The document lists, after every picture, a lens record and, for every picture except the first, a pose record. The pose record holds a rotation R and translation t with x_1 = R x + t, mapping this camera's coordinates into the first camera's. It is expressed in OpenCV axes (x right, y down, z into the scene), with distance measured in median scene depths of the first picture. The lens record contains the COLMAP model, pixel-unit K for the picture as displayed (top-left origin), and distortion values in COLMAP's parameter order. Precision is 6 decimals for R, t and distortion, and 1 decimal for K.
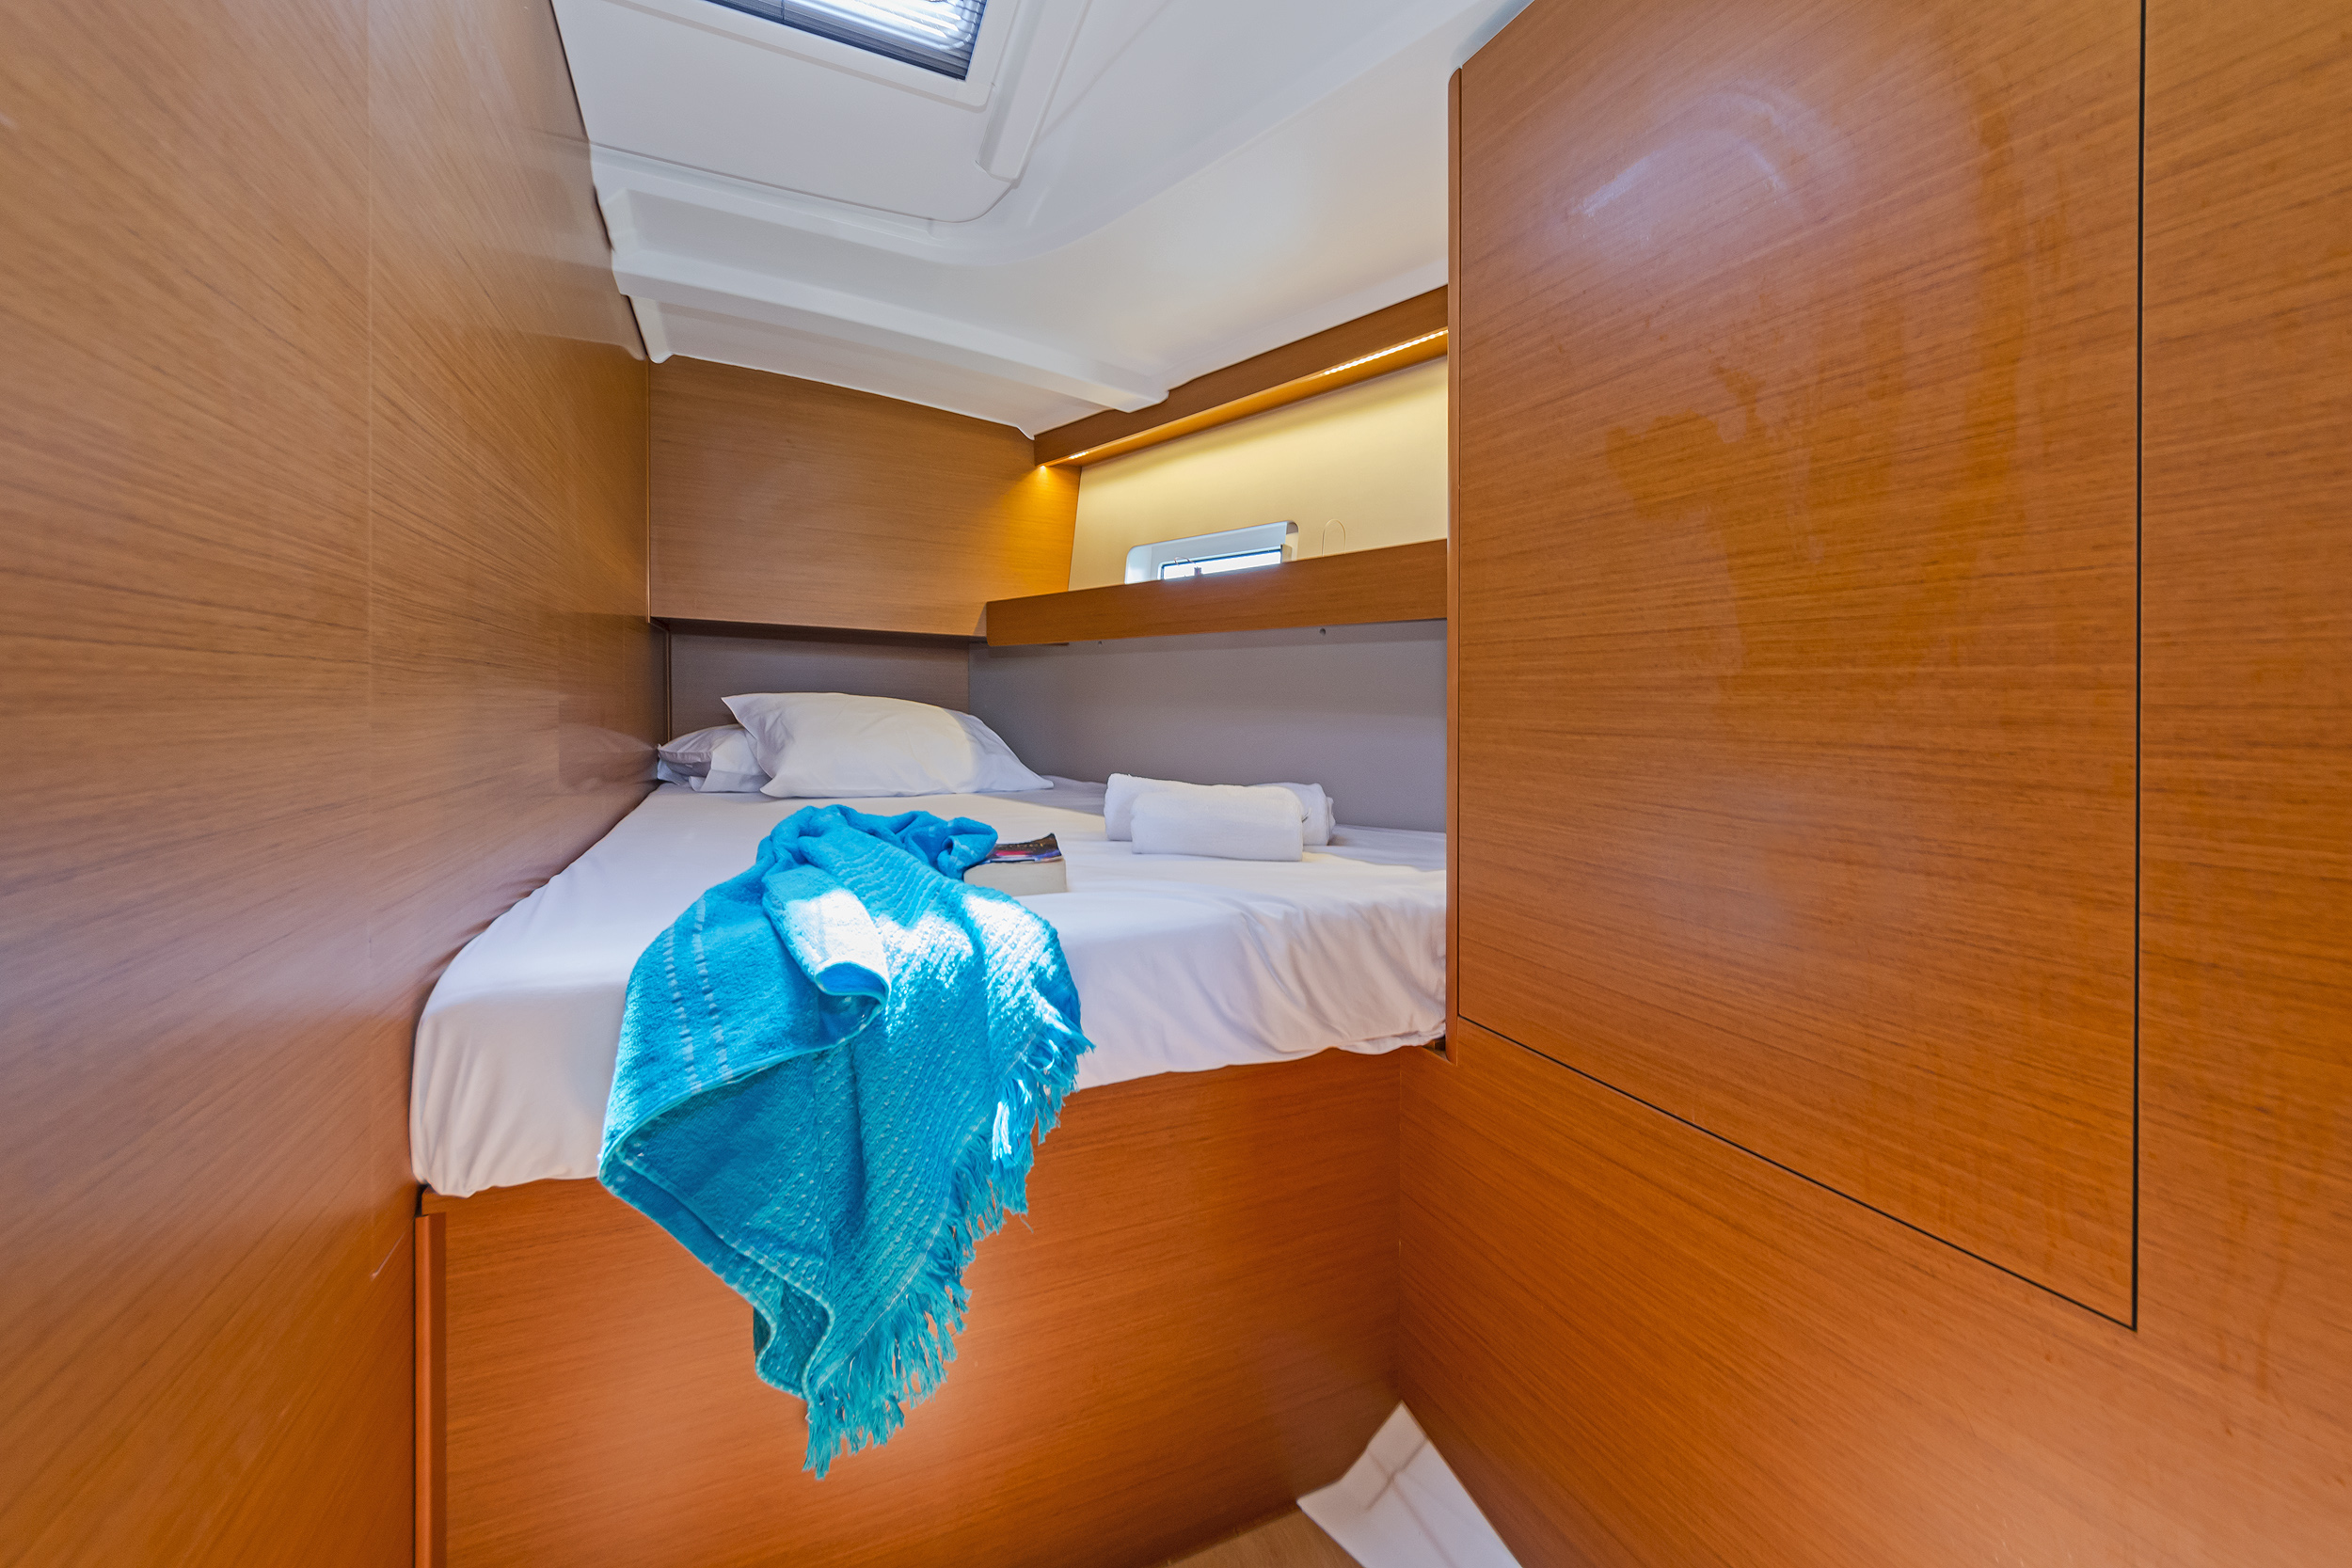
lens RADIAL K [[877.9, 0, 1186.3], [0, 877.9, 712.1], [0, 0, 1]] dist [-0.000333, 0.000017]
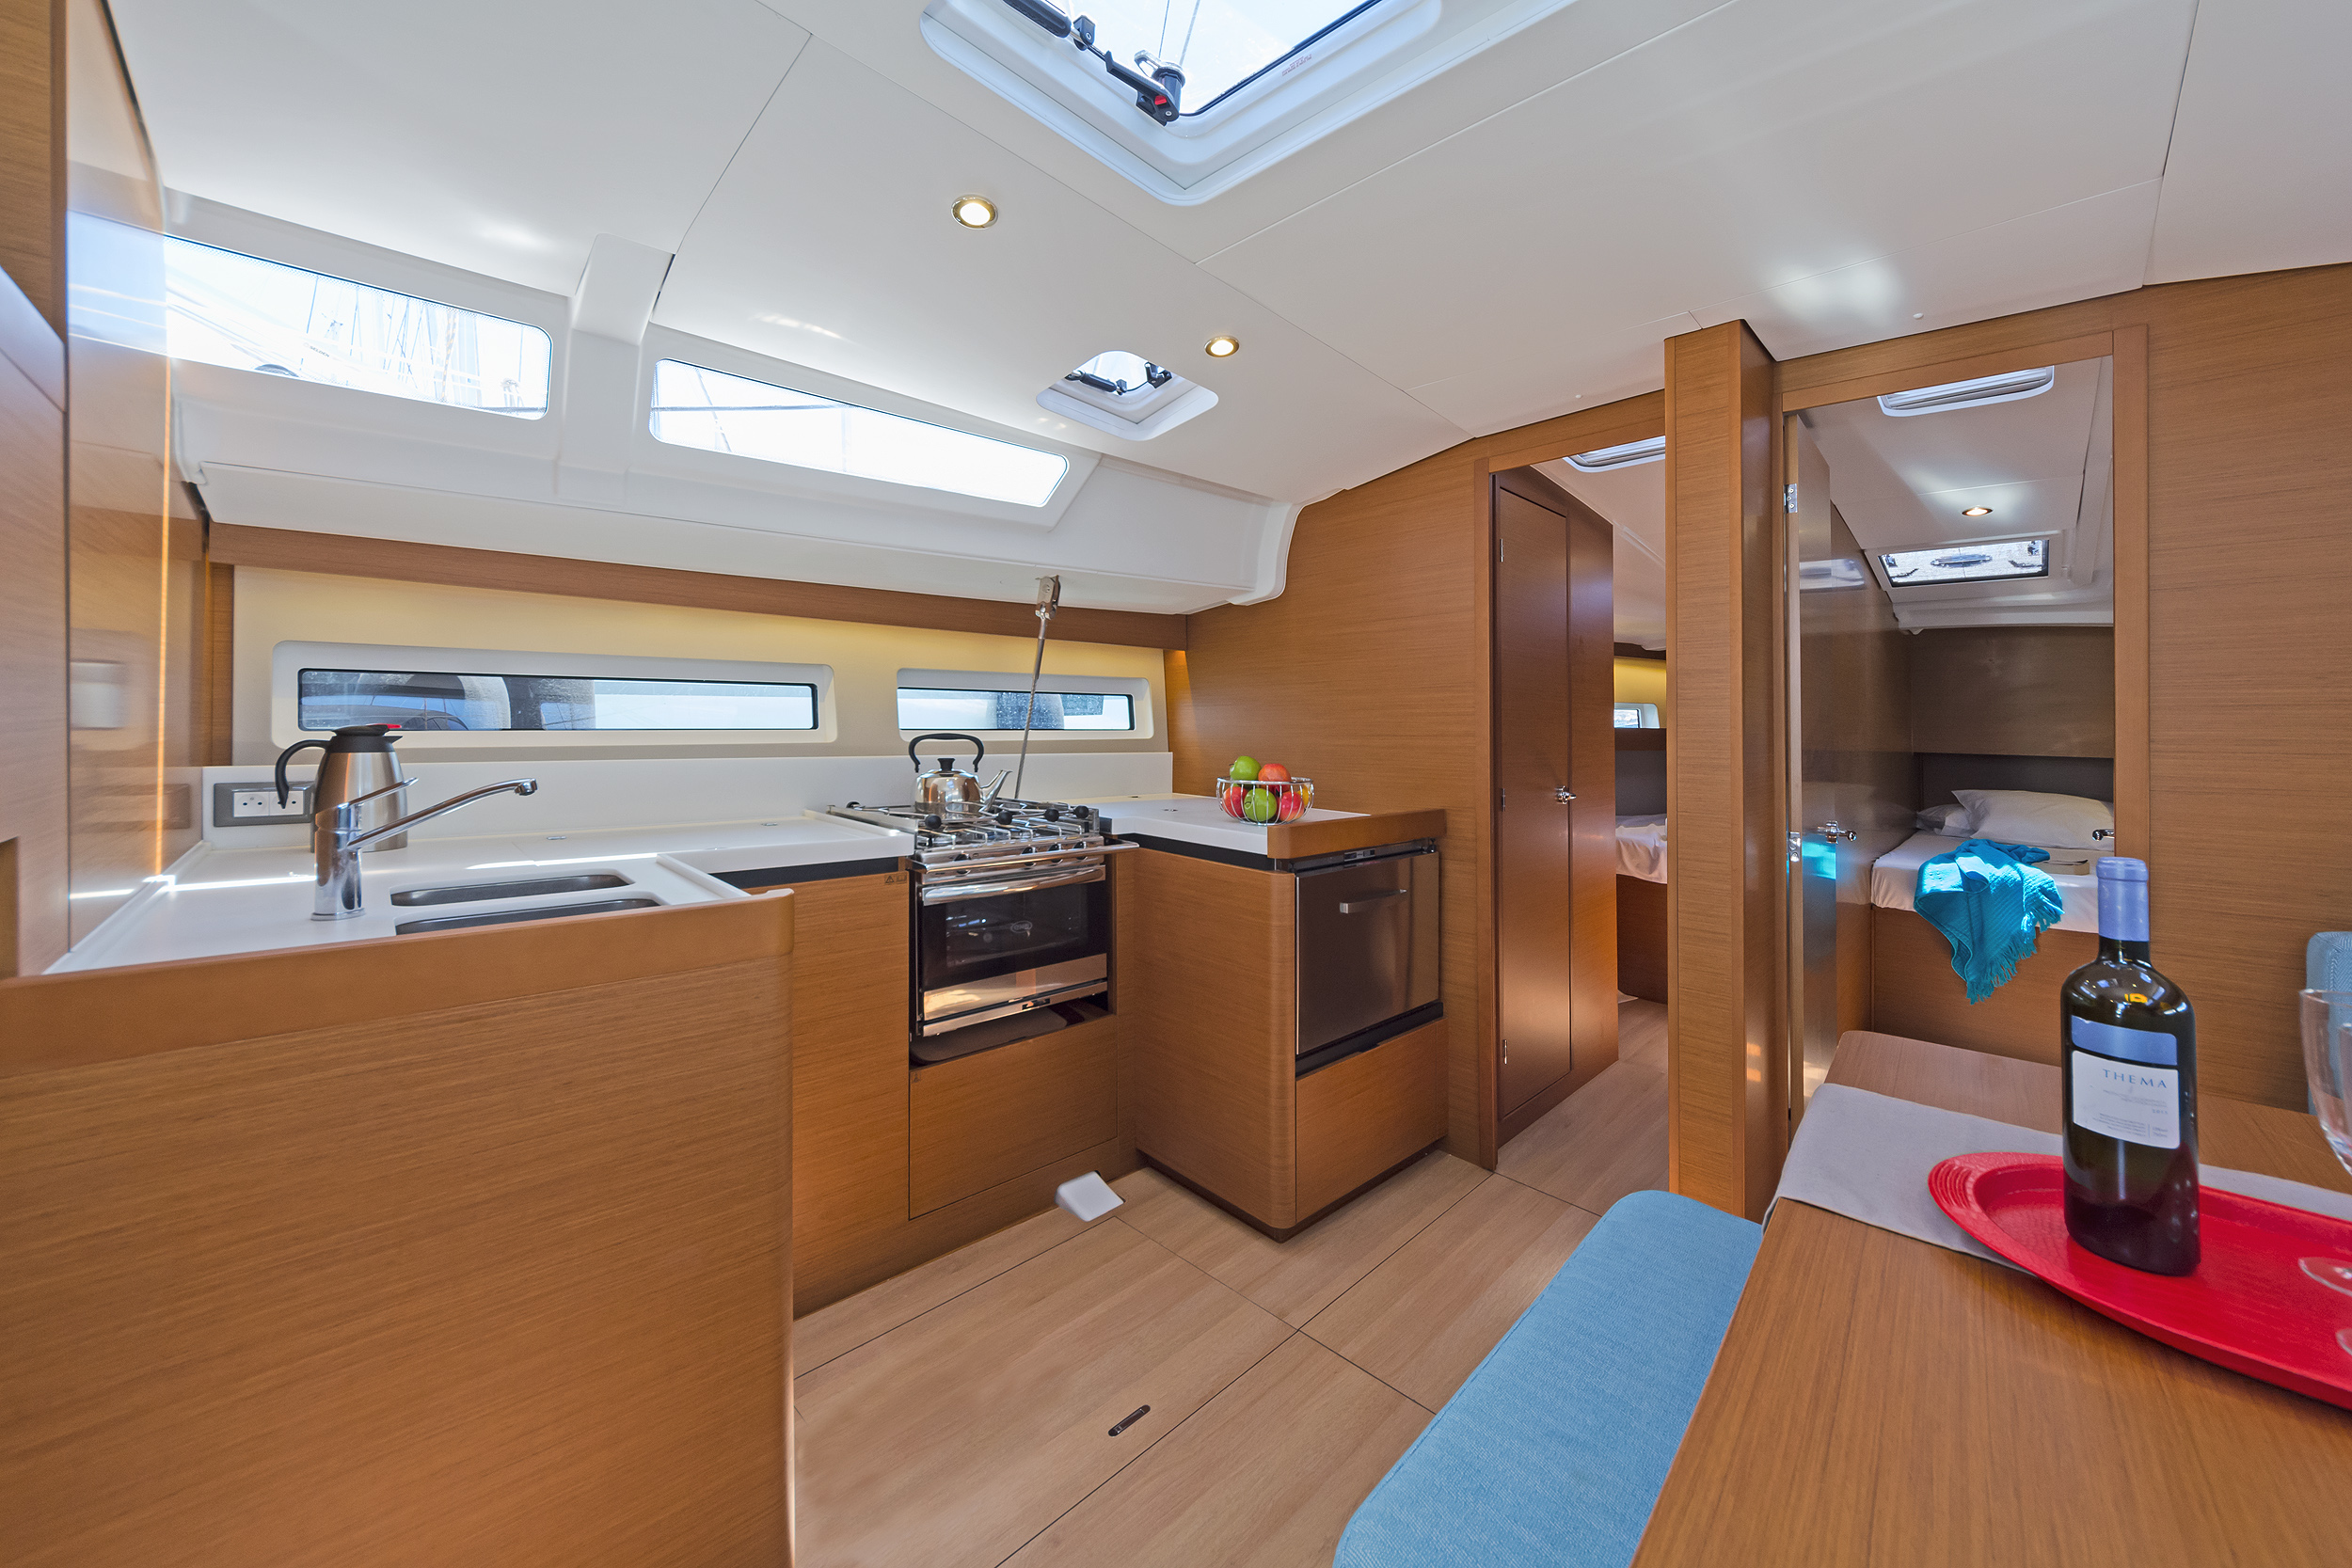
lens RADIAL K [[877.9, 0, 1186.3], [0, 877.9, 712.1], [0, 0, 1]] dist [-0.000333, 0.000017]
pose [[0.341676, -0.032097, -0.939269, 0.927129], [-0.020530, 0.998923, -0.041604, -0.091094], [0.939593, 0.033498, 0.340649, -1.620490]]
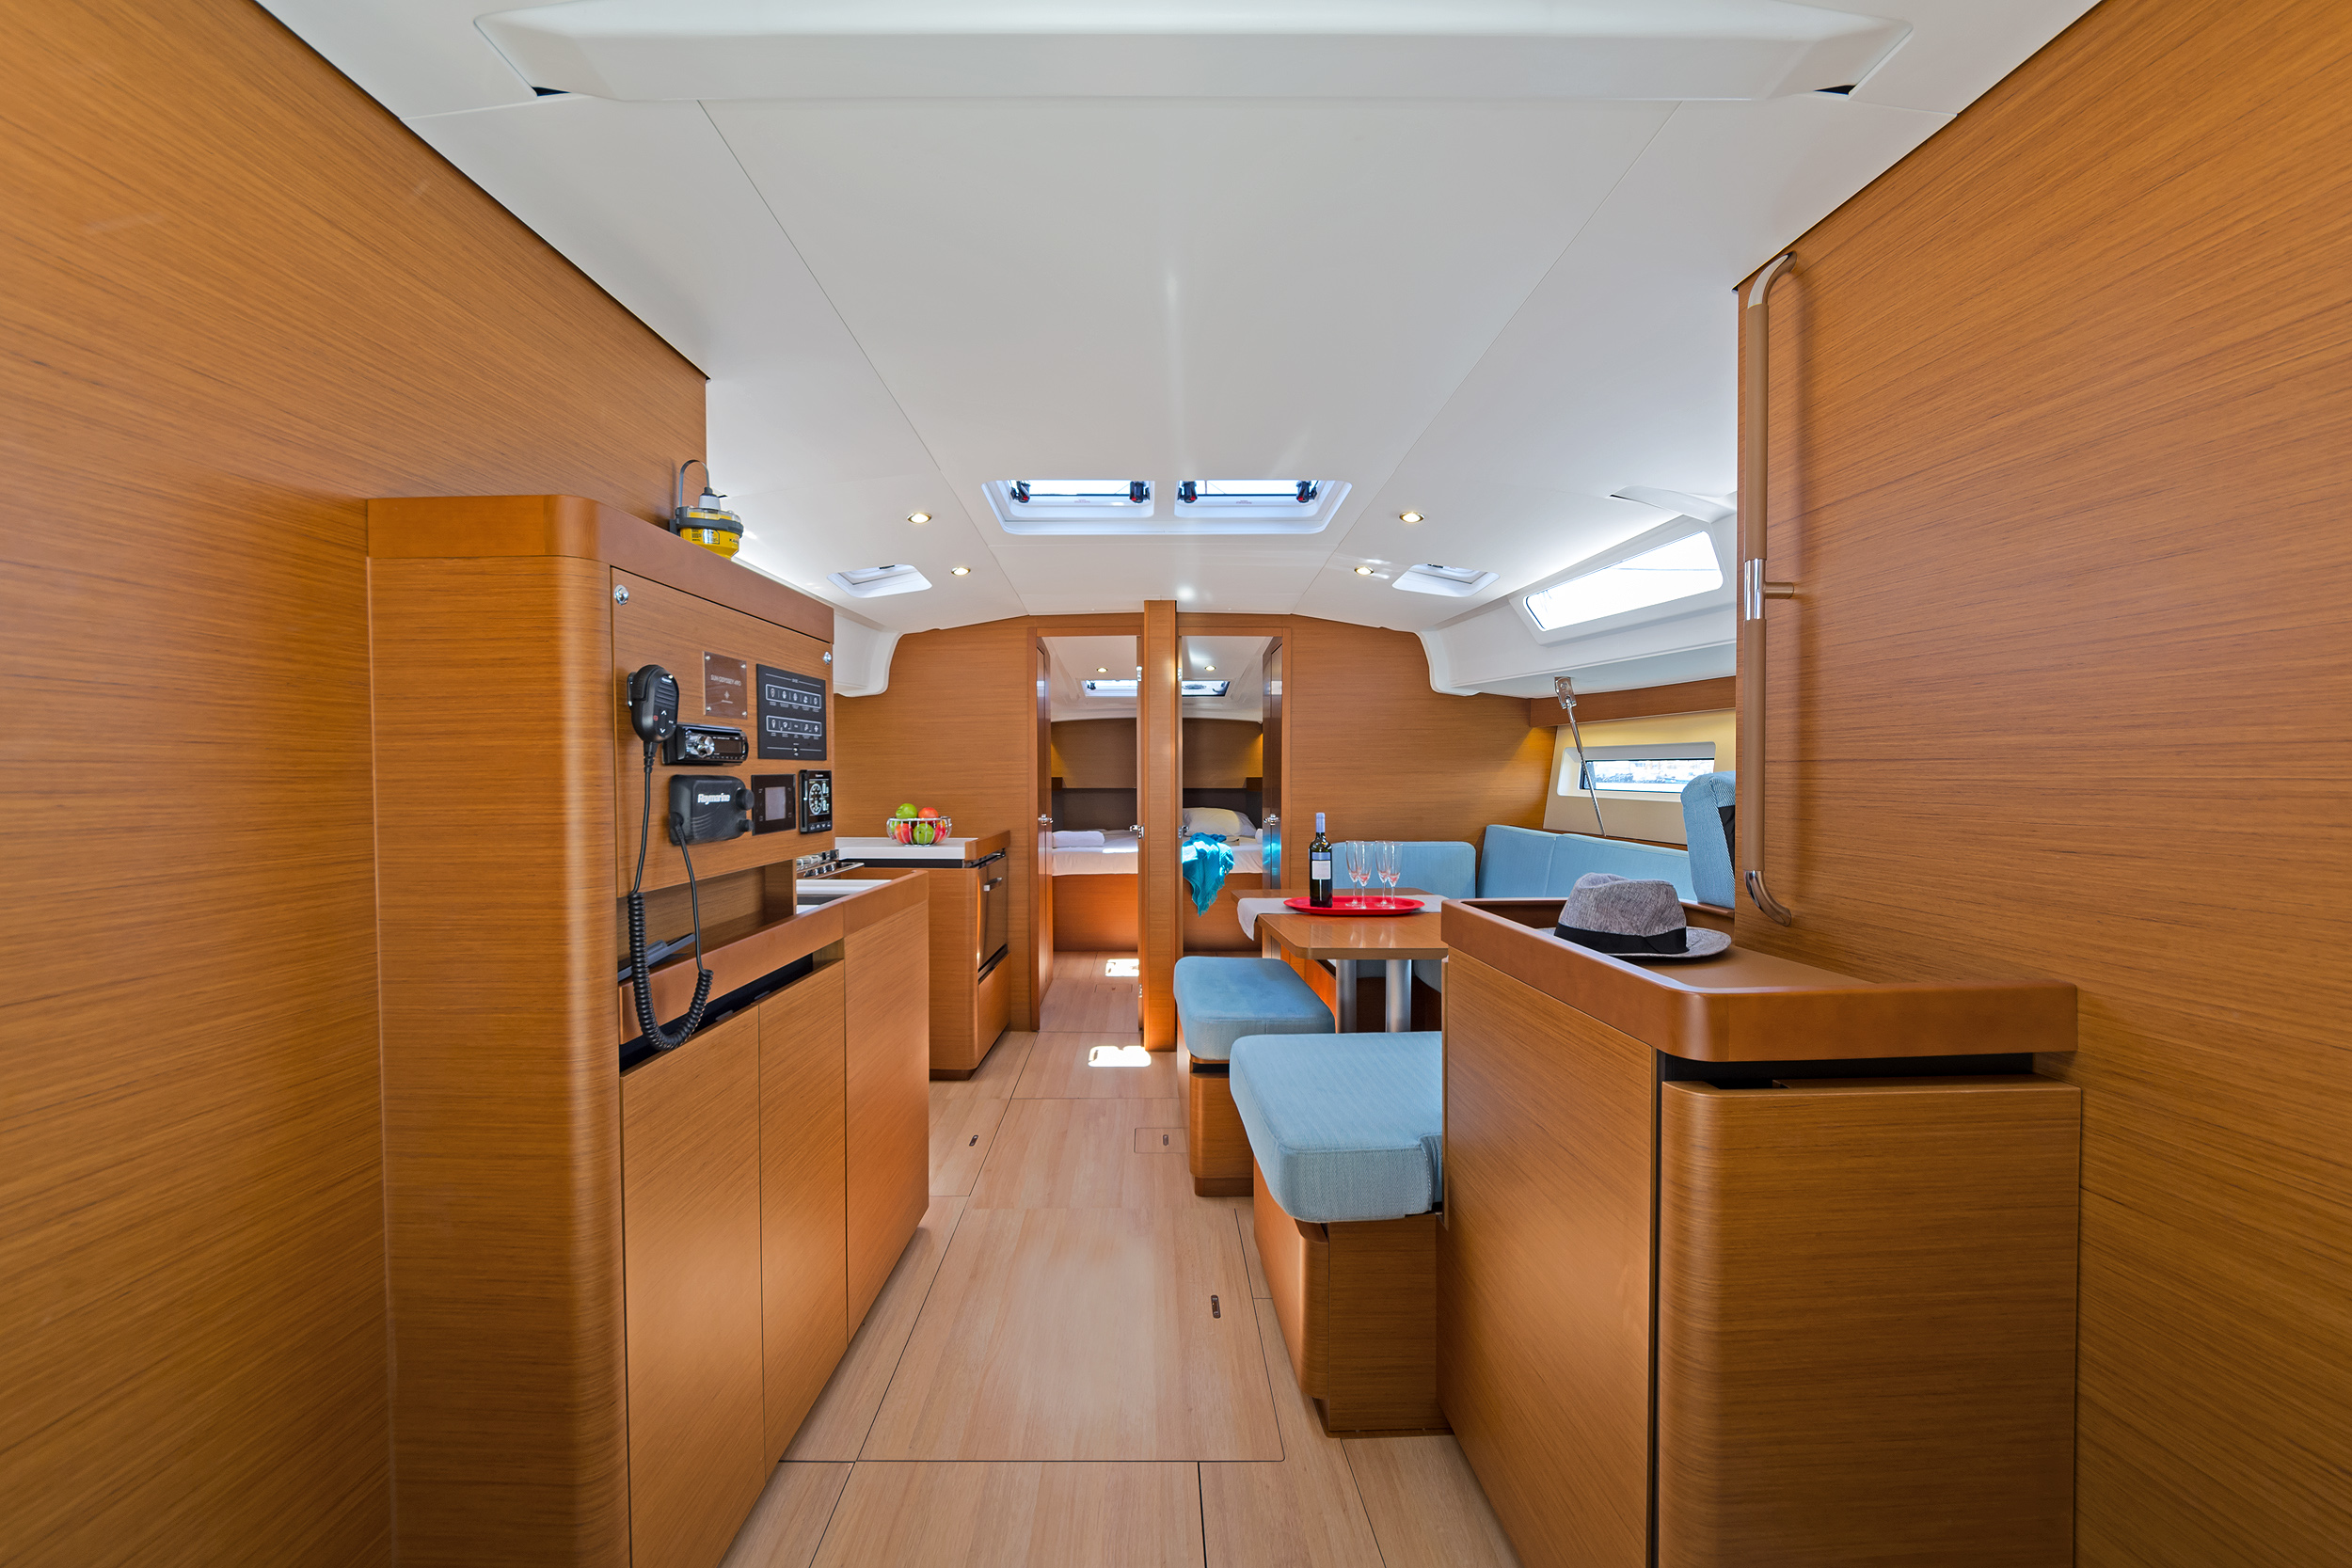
lens RADIAL K [[887.1, 0, 1165.8], [0, 887.1, 783.4], [0, 0, 1]] dist [-0.009806, 0.005992]
pose [[0.908953, -0.021456, -0.416346, 1.134034], [0.017126, 0.999753, -0.014132, -0.088886], [0.416547, 0.005715, 0.909096, -2.739520]]
